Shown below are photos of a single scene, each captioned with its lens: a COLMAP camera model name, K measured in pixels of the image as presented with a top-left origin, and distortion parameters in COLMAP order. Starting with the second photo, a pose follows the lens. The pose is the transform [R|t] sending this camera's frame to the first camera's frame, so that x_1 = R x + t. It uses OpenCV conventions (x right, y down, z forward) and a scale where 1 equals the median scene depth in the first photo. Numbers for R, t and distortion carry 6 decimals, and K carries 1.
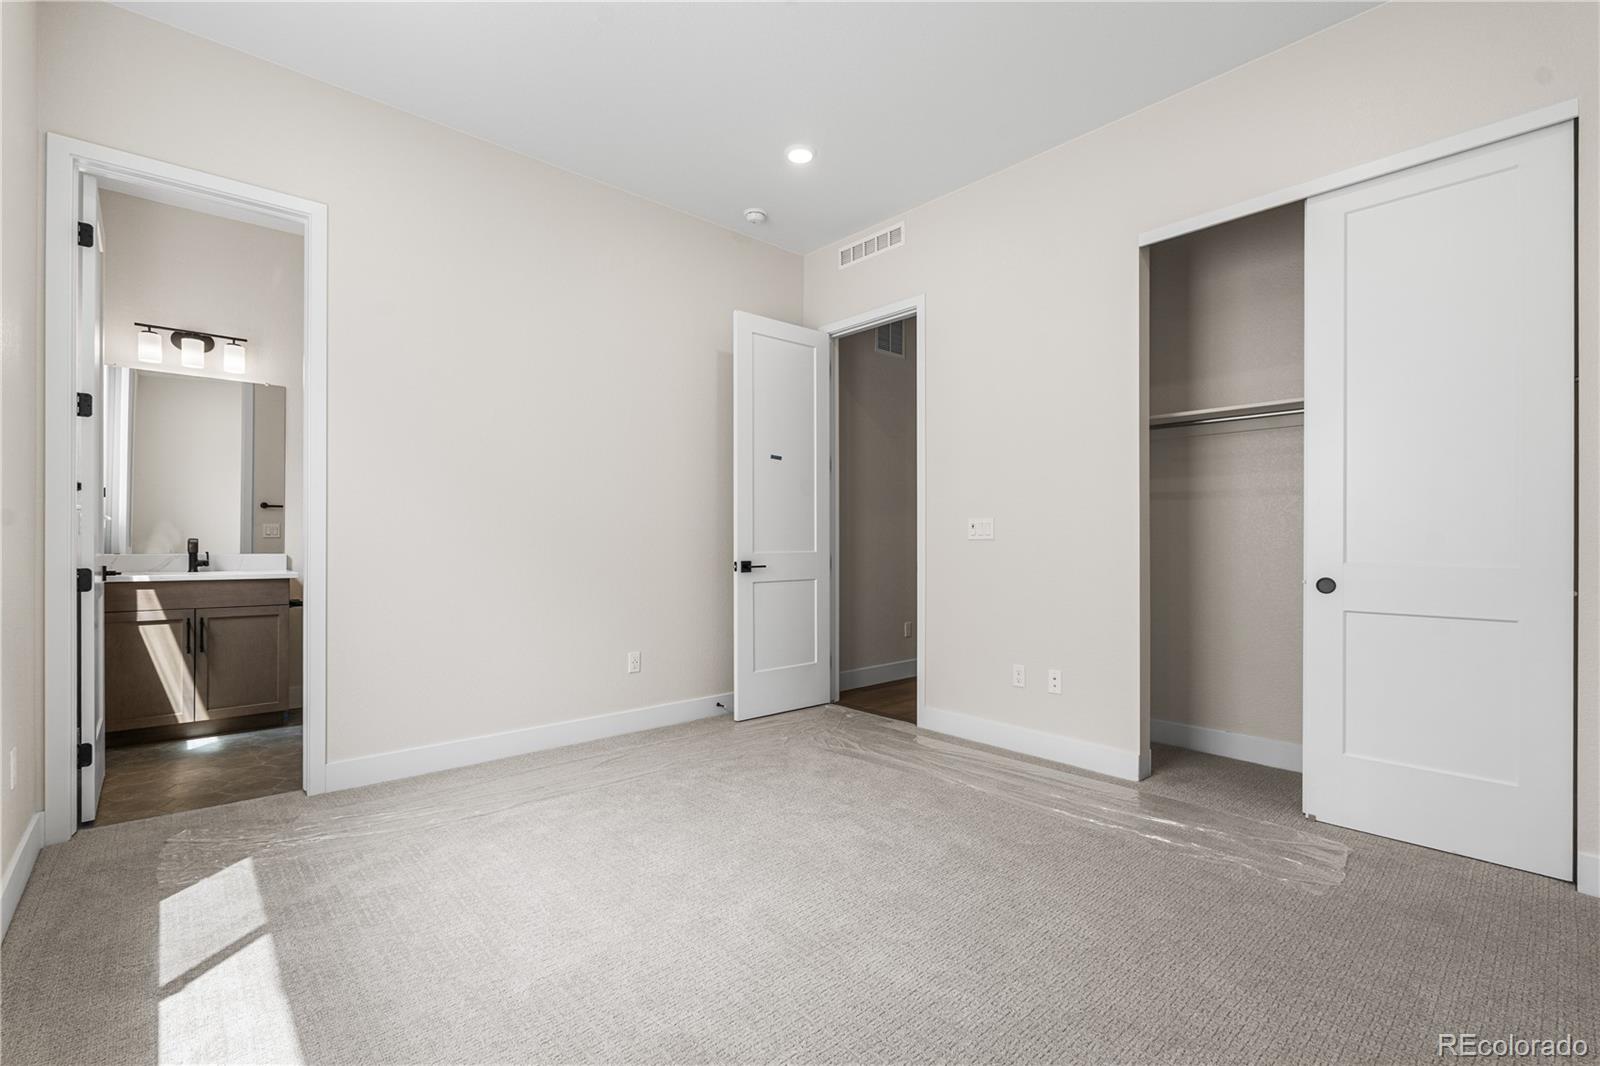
lens RADIAL K [[706.9, 0, 799.9], [0, 706.9, 530.5], [0, 0, 1]] dist [-0.001626, -0.000022]
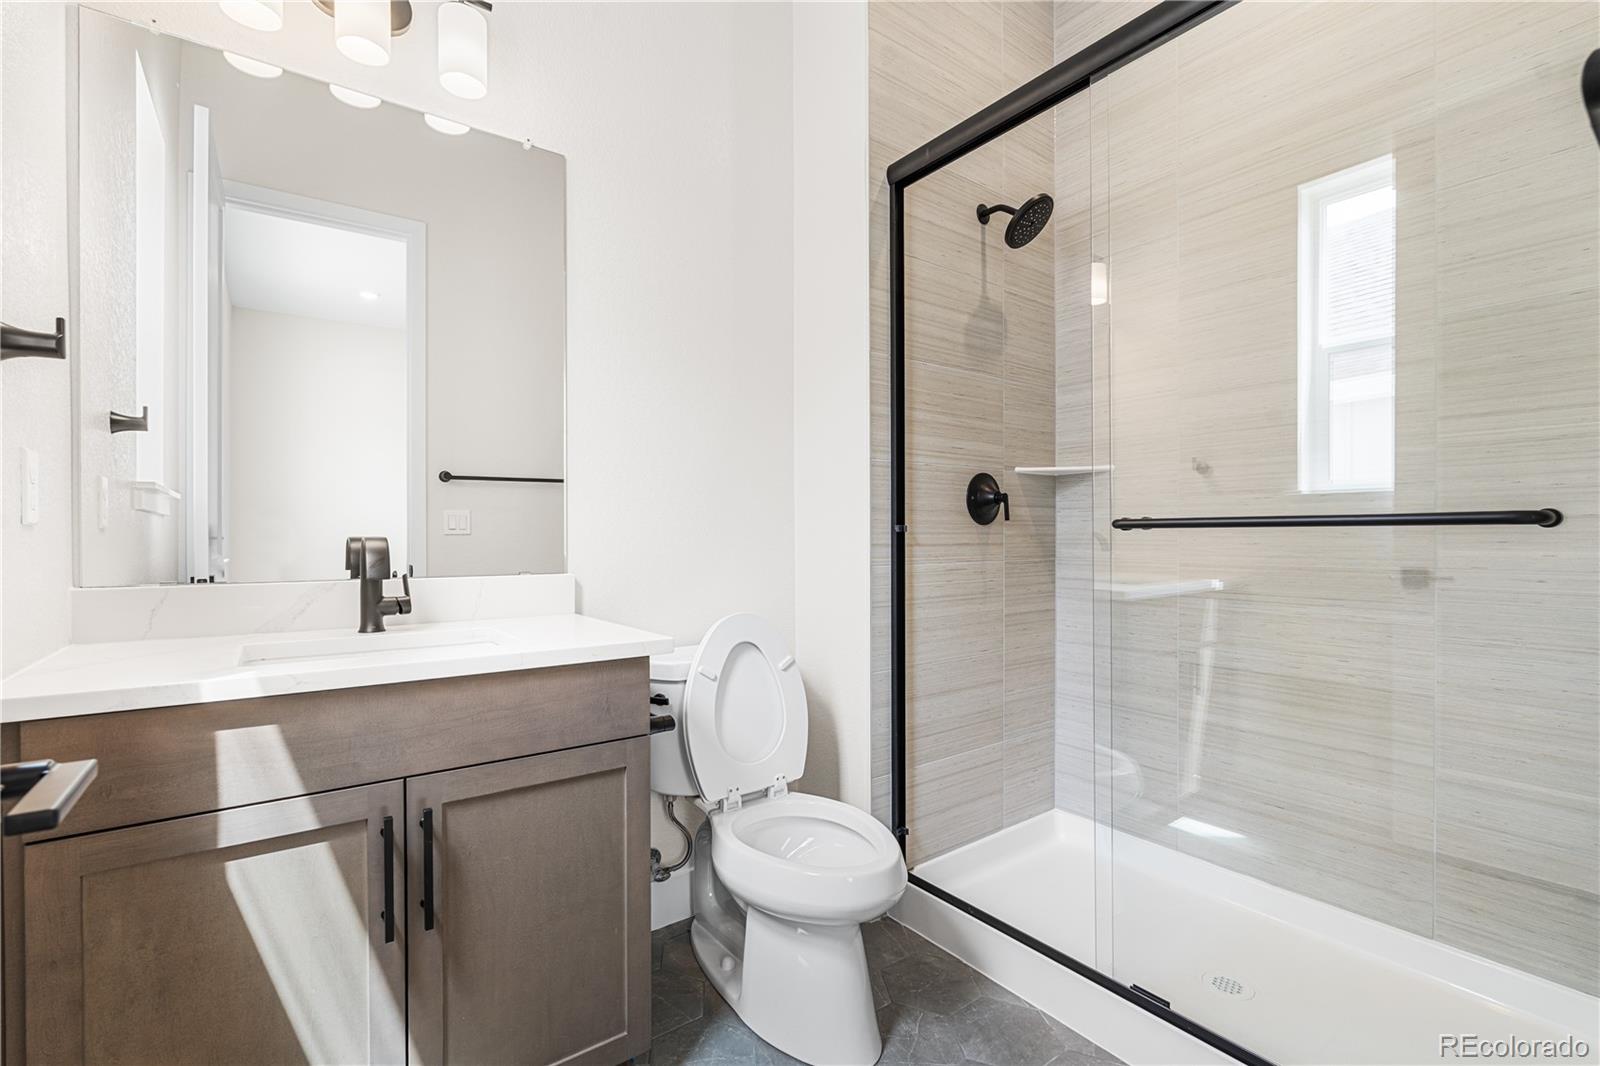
lens RADIAL K [[706.9, 0, 799.9], [0, 706.9, 530.5], [0, 0, 1]] dist [-0.001626, -0.000022]
pose [[0.996374, -0.005335, -0.084917, -0.672324], [0.006007, 0.999953, 0.007655, 0.006838], [0.084872, -0.008137, 0.996359, 0.727296]]
